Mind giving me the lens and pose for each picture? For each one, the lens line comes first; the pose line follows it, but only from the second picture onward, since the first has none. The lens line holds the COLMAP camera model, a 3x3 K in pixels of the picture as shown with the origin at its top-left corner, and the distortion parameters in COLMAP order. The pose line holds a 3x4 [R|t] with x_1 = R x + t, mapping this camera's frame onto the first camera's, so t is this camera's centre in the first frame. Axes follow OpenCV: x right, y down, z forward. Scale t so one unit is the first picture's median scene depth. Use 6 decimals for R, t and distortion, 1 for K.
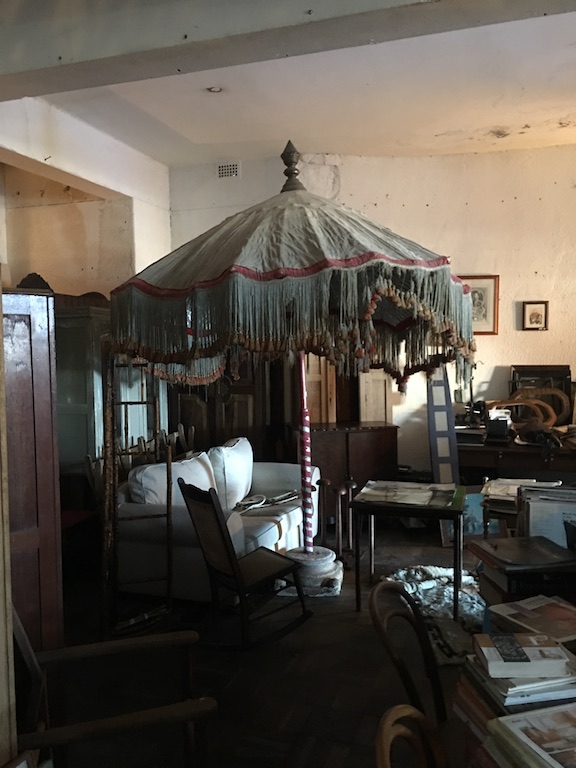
lens RADIAL K [[649.4, 0, 286.2], [0, 649.4, 380.2], [0, 0, 1]] dist [0.045793, -0.017108]
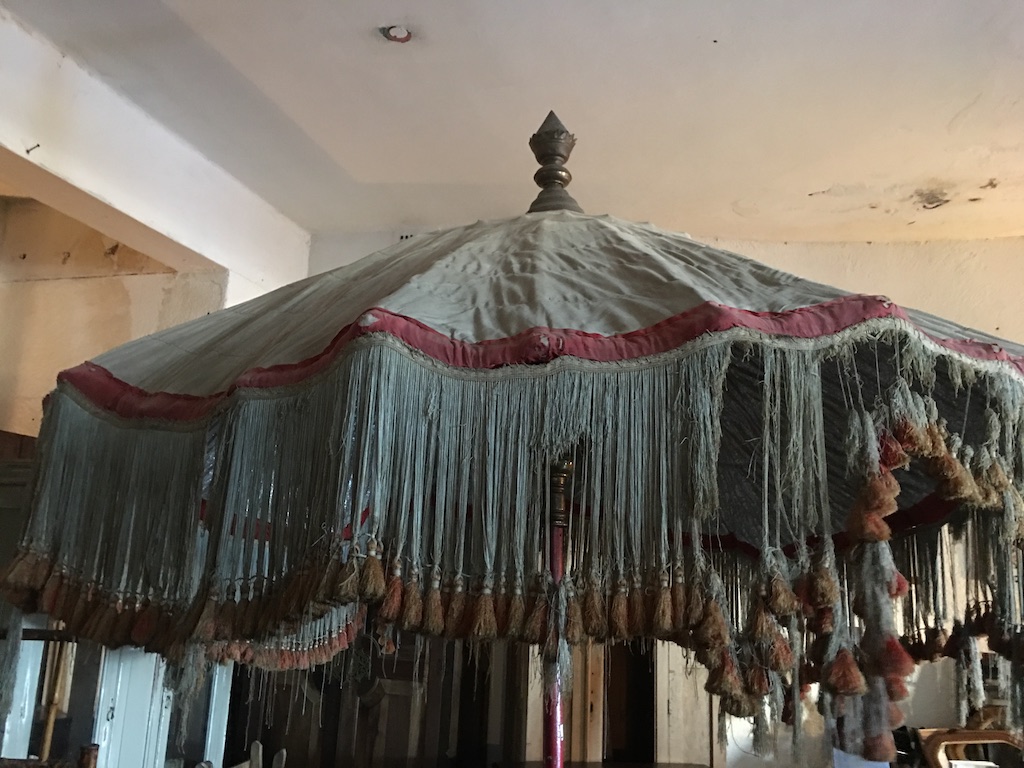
lens RADIAL K [[865.8, 0, 503.4], [0, 865.8, 378.2], [0, 0, 1]] dist [0.045793, -0.017108]
pose [[0.997648, 0.068308, 0.005737, -0.024290], [-0.064485, 0.963595, -0.259473, -0.052901], [-0.023252, 0.258493, 0.965733, 0.631448]]
